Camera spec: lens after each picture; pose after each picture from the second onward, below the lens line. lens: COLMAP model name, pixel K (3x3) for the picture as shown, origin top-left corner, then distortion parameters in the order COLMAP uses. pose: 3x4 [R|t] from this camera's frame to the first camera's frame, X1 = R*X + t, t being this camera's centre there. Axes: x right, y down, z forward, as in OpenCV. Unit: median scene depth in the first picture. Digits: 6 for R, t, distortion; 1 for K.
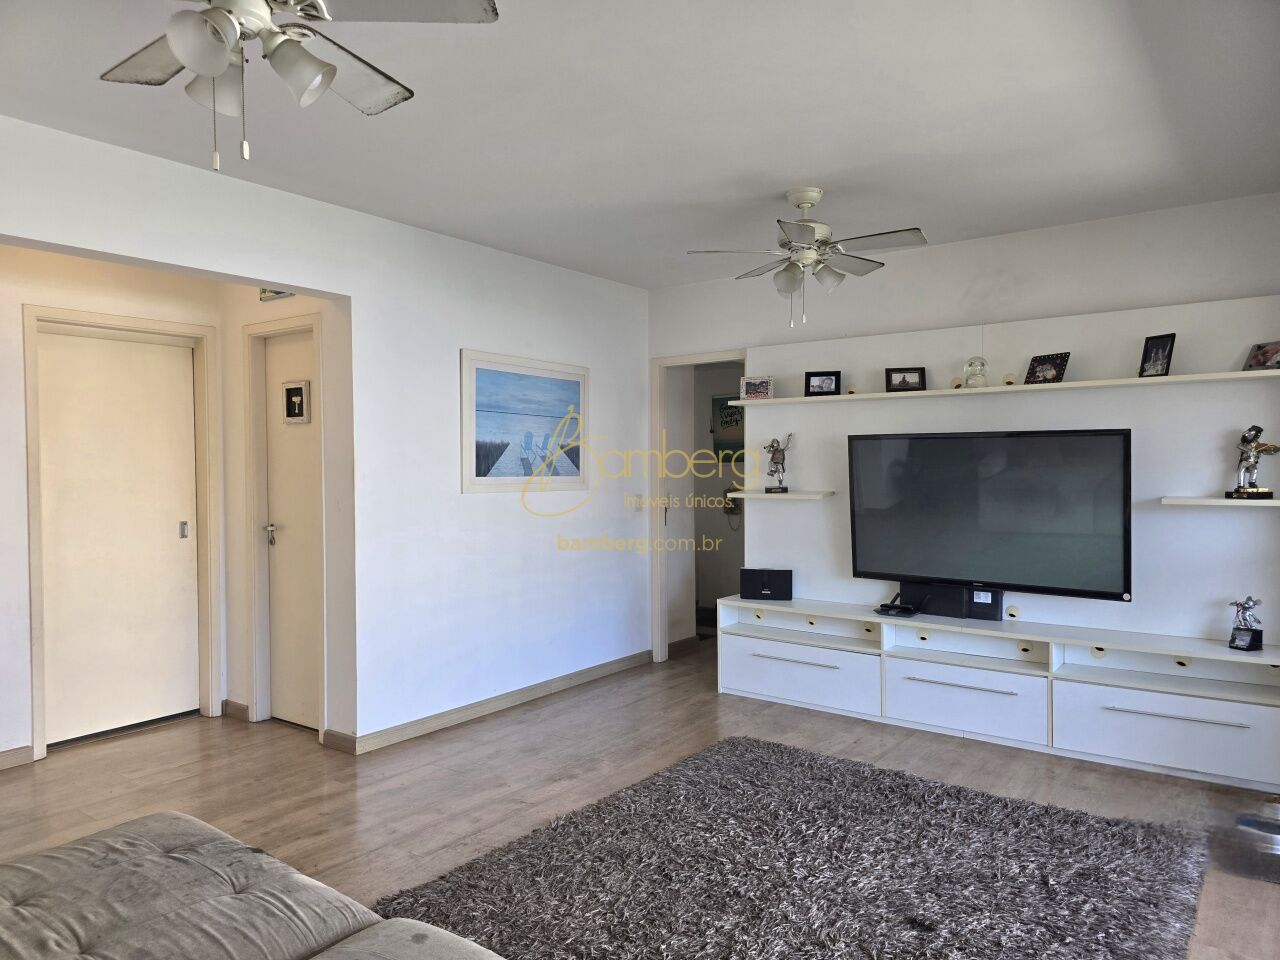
lens RADIAL K [[853.6, 0, 642.1], [0, 853.6, 483.3], [0, 0, 1]] dist [0.001005, 0.000262]
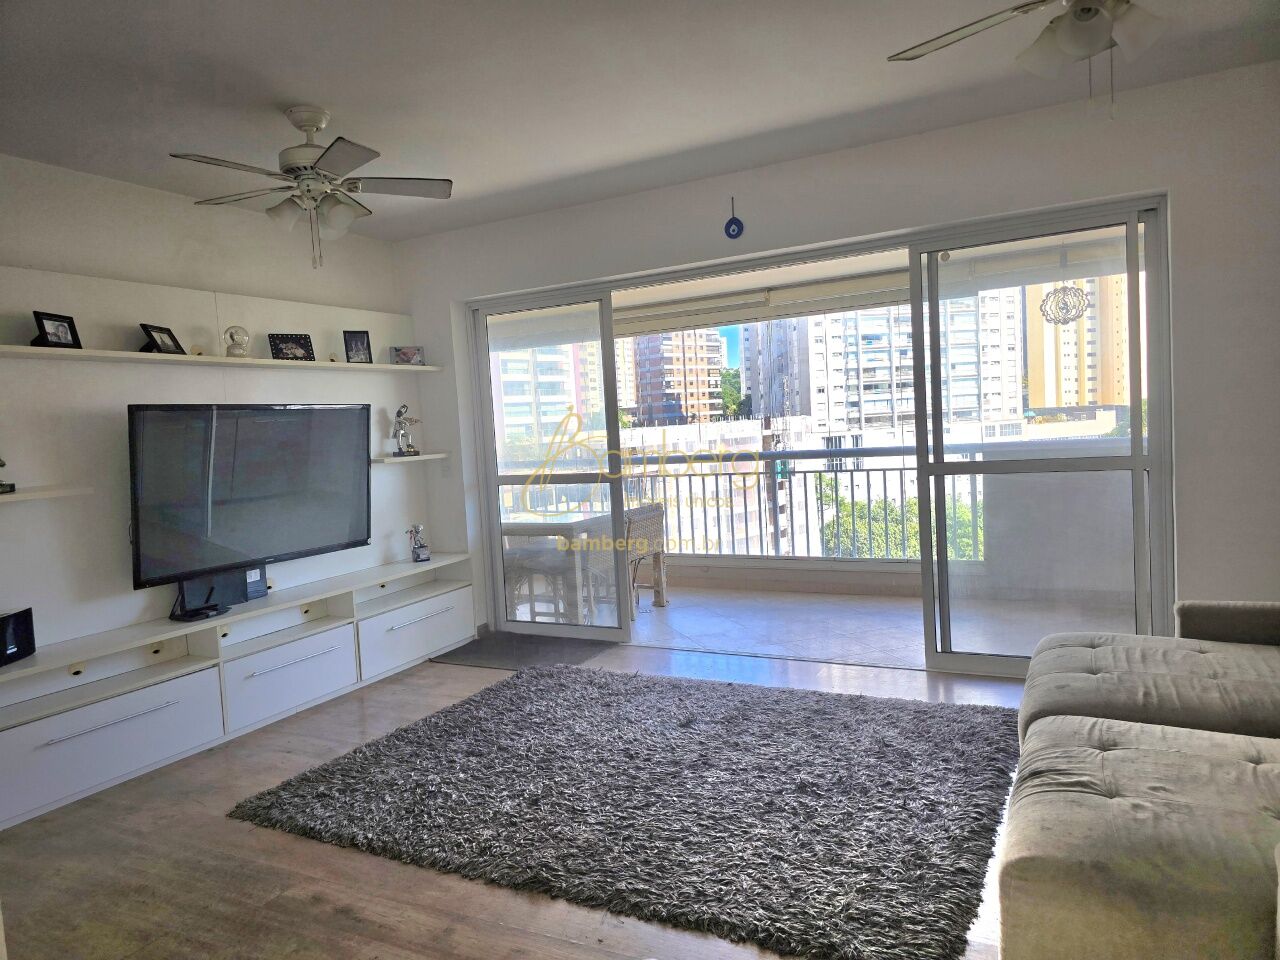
lens RADIAL K [[853.6, 0, 640.5], [0, 853.6, 473.6], [0, 0, 1]] dist [0.001005, 0.000262]
pose [[-0.171222, -0.049717, 0.983977, -0.660907], [0.067028, 0.995824, 0.061979, -0.013105], [-0.982950, 0.076566, -0.167175, 0.761975]]
